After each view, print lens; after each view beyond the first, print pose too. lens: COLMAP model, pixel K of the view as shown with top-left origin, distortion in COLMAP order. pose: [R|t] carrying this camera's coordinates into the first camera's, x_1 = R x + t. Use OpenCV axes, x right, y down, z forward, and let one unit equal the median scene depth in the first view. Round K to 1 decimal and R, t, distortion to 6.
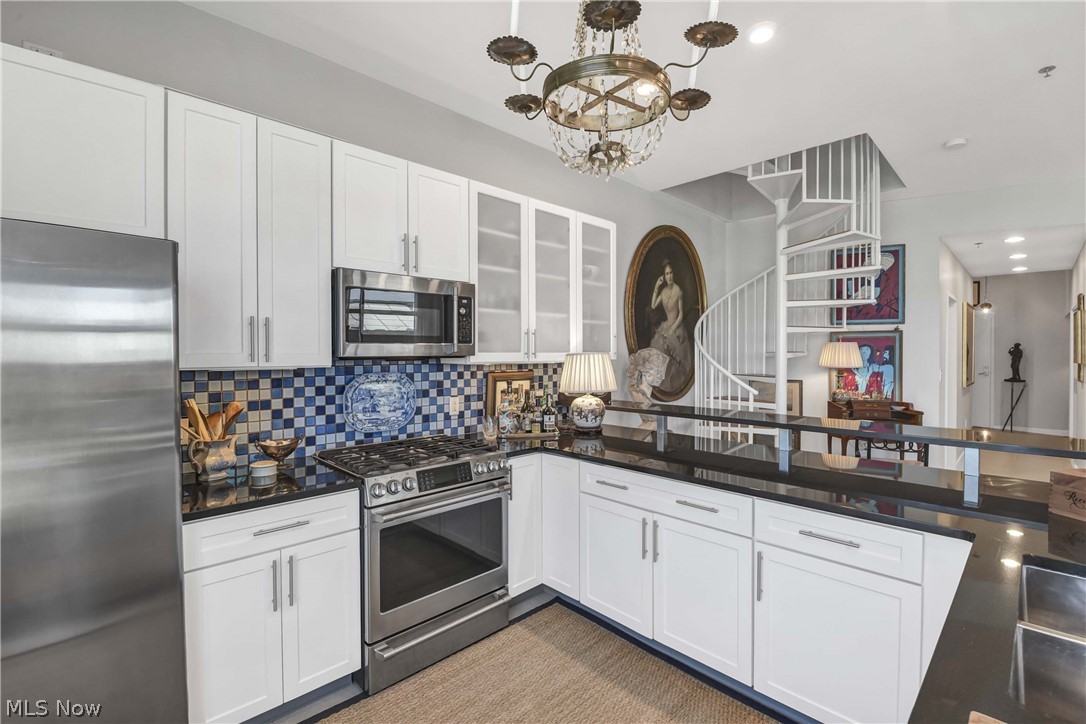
lens RADIAL K [[472.1, 0, 524.3], [0, 472.1, 359.2], [0, 0, 1]] dist [-0.012843, -0.000297]
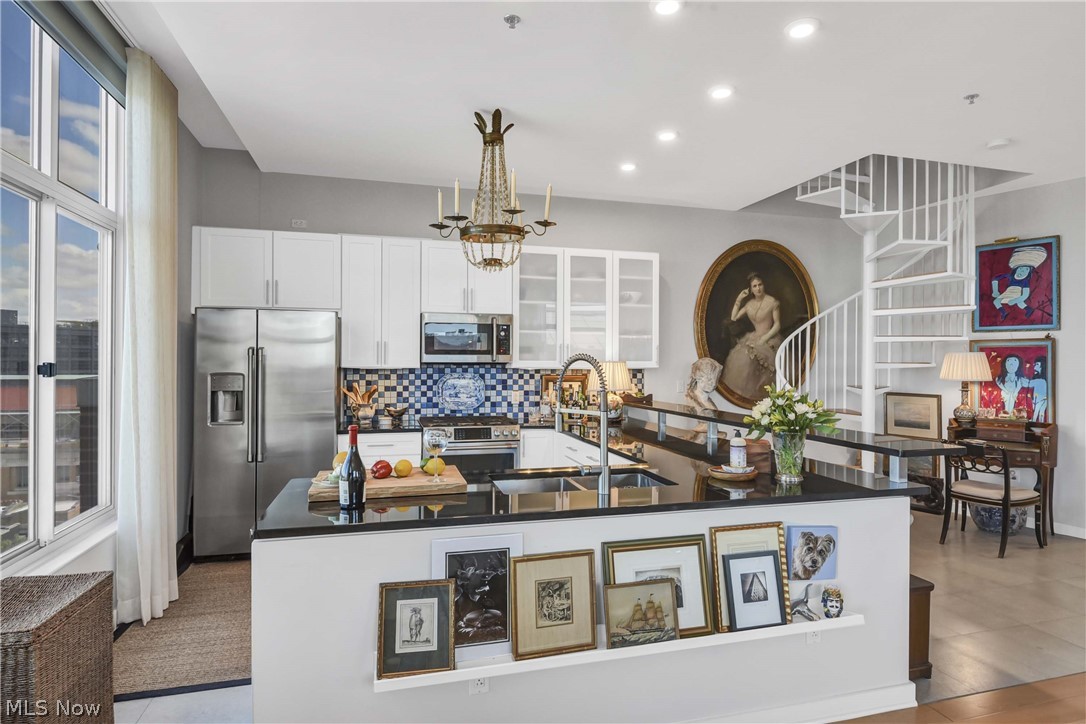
lens RADIAL K [[588.3, 0, 543.0], [0, 588.3, 362.0], [0, 0, 1]] dist [0.004161, 0.000497]
pose [[0.883207, 0.008547, -0.468906, 0.785921], [-0.014234, 0.999862, -0.008585, 0.004912], [0.468768, 0.014257, 0.883206, -0.562968]]
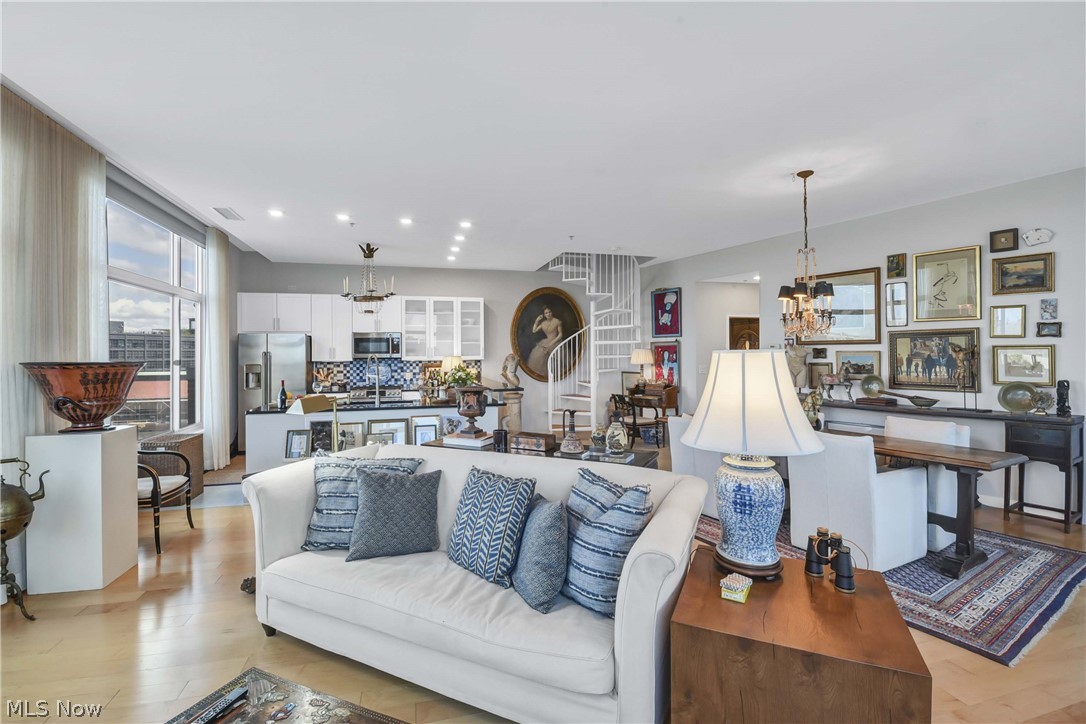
lens RADIAL K [[486.4, 0, 530.3], [0, 486.4, 360.6], [0, 0, 1]] dist [-0.022757, -0.000270]
pose [[0.872107, 0.001696, -0.489312, 1.866917], [-0.001103, 0.999998, 0.001500, 0.005309], [0.489313, -0.000768, 0.872108, -1.111077]]
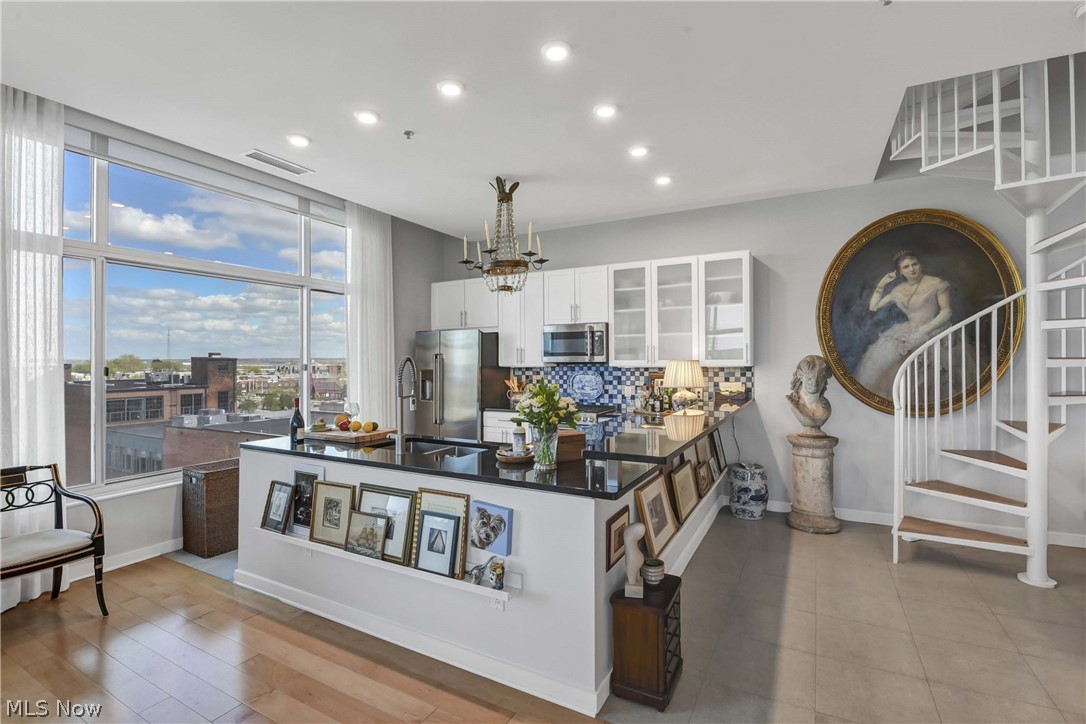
lens RADIAL K [[490.8, 0, 542.9], [0, 490.8, 359.9], [0, 0, 1]] dist [0.001460, -0.010459]
pose [[0.310632, -0.000881, -0.950530, 1.481352], [-0.008633, 0.999956, -0.003748, -0.005697], [0.950491, 0.009370, 0.310611, 0.155953]]
